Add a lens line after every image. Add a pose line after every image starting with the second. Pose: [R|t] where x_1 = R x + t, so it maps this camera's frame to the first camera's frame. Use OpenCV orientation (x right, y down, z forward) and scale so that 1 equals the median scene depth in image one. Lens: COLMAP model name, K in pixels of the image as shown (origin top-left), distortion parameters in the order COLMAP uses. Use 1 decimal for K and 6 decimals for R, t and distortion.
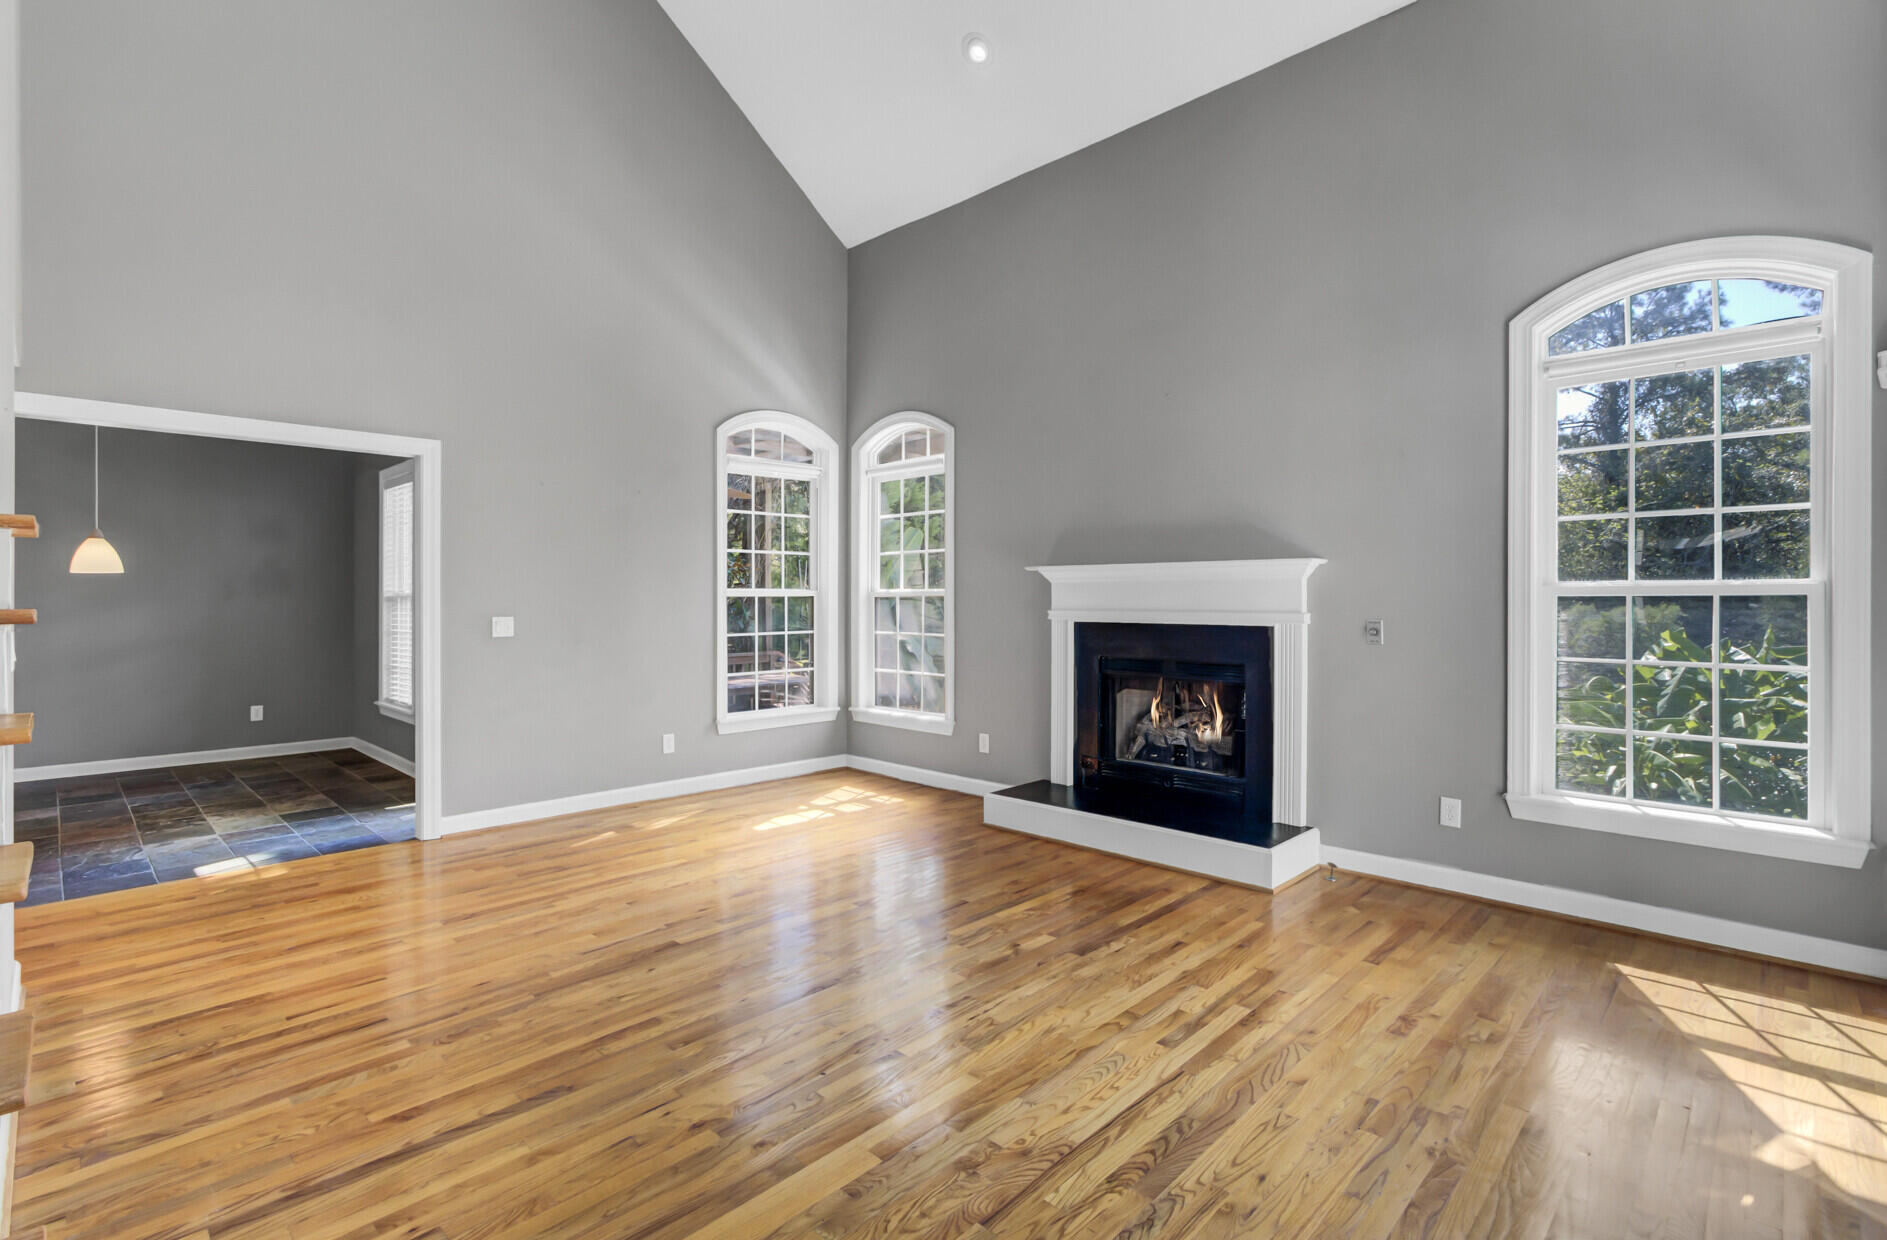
lens RADIAL K [[872.6, 0, 940.3], [0, 872.6, 598.8], [0, 0, 1]] dist [-0.001775, 0.004992]
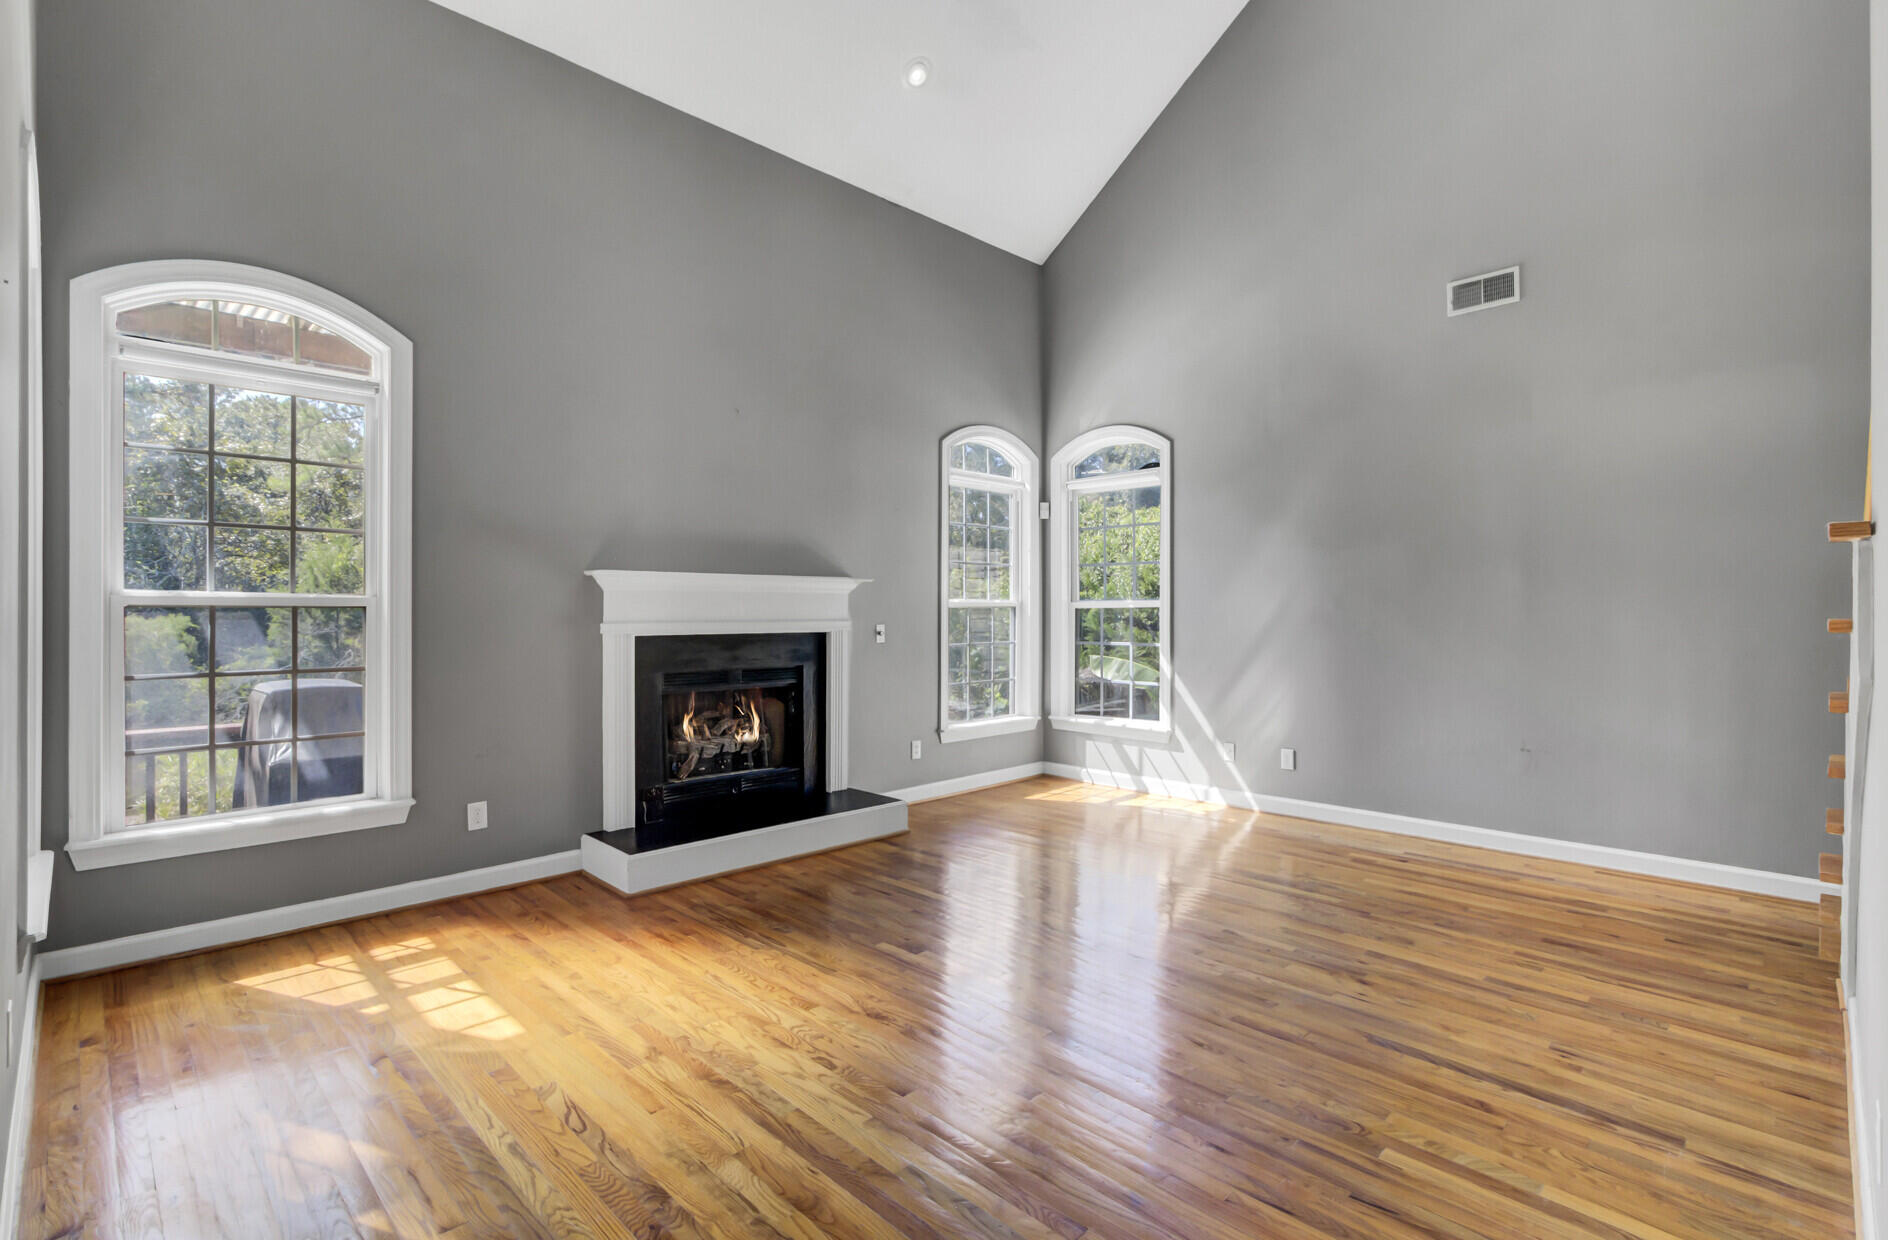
lens RADIAL K [[867.2, 0, 946.2], [0, 867.2, 607.9], [0, 0, 1]] dist [-0.001188, 0.000309]
pose [[0.014089, 0.004049, 0.999893, -0.975695], [-0.000866, 0.999991, -0.004037, 0.002456], [-0.999900, -0.000809, 0.014092, 0.955853]]
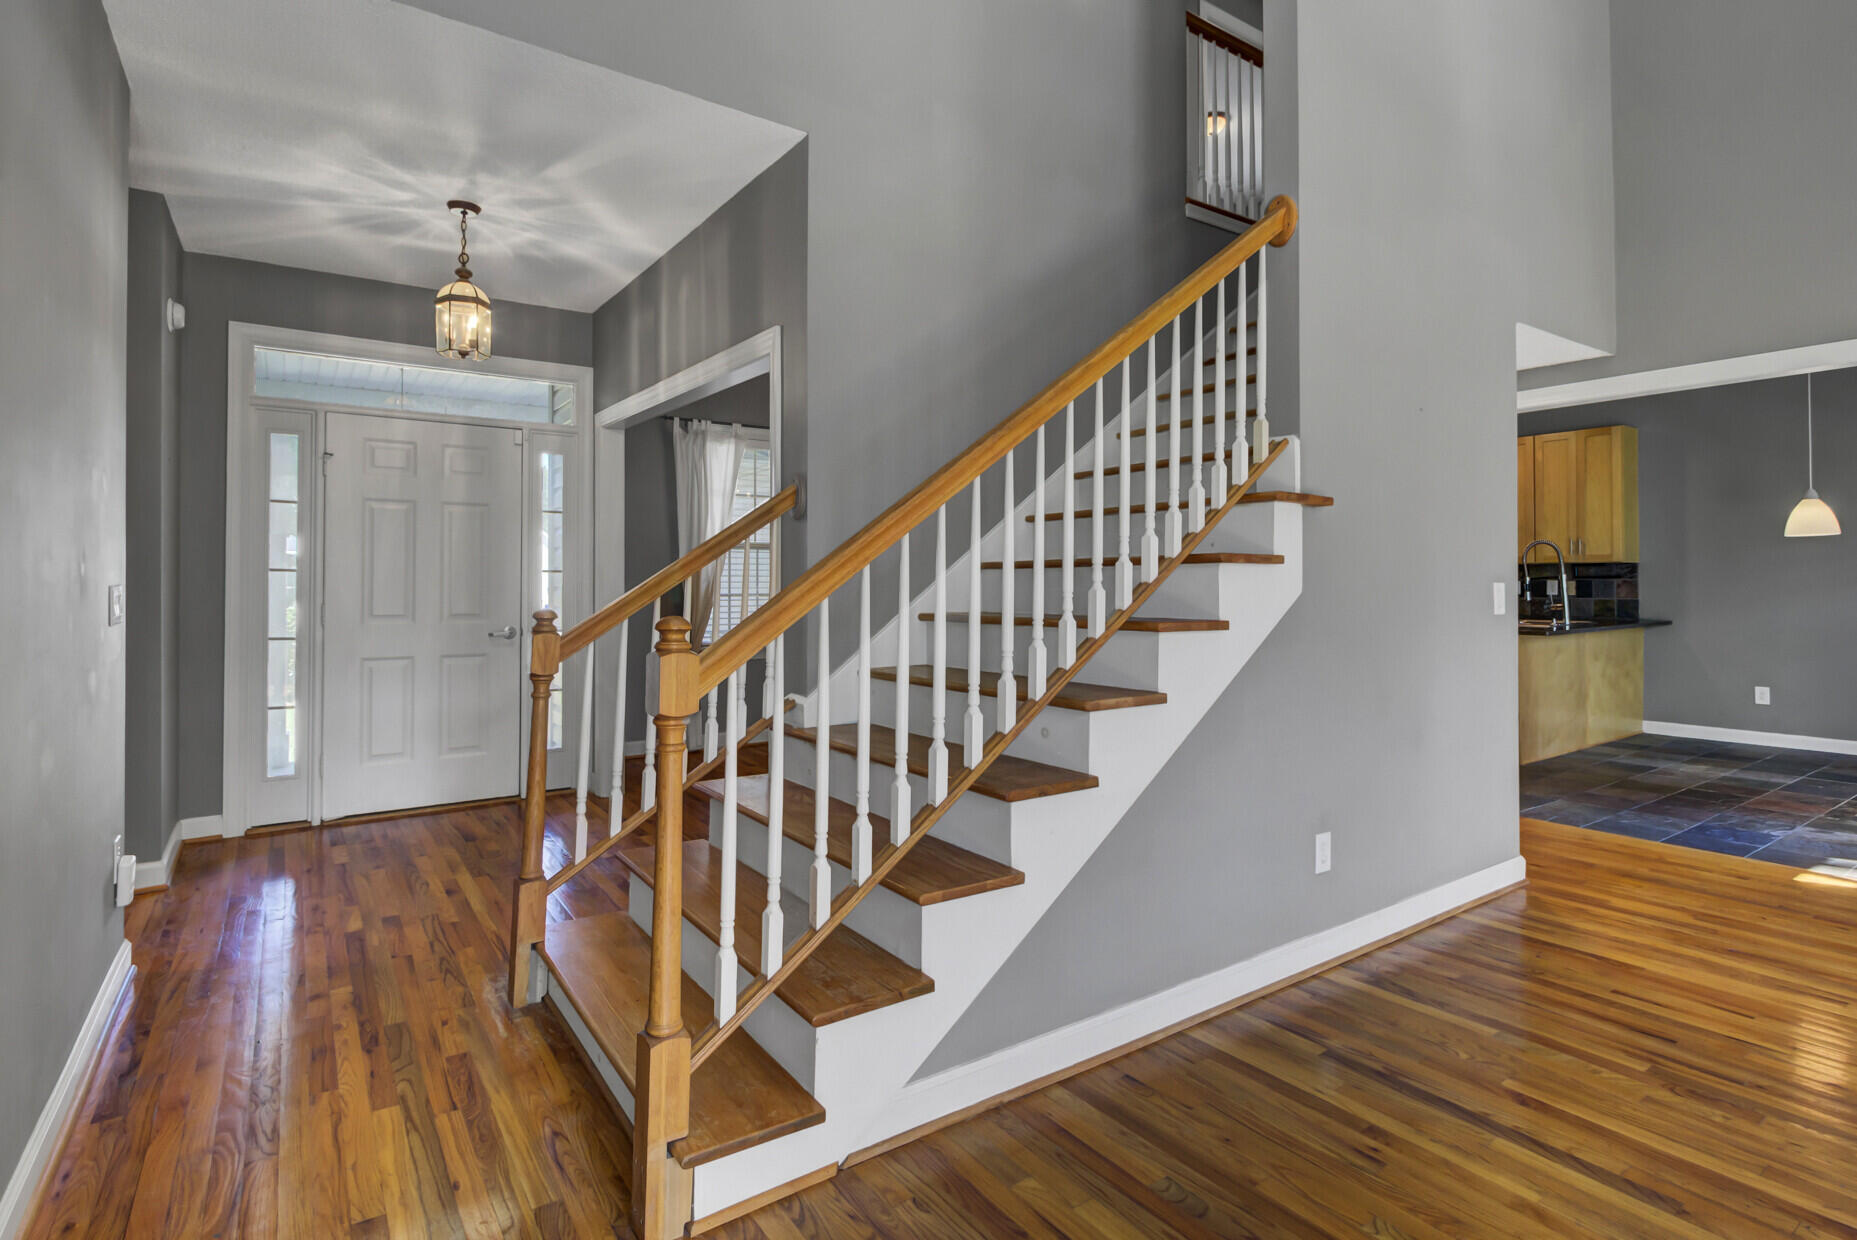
lens RADIAL K [[922.3, 0, 926.1], [0, 922.3, 584.6], [0, 0, 1]] dist [-0.000362, 0.000028]
pose [[-0.185074, 0.000723, -0.982724, 0.266967], [0.001428, 0.999999, 0.000467, 0.029208], [0.982723, -0.001317, -0.185075, 0.331293]]
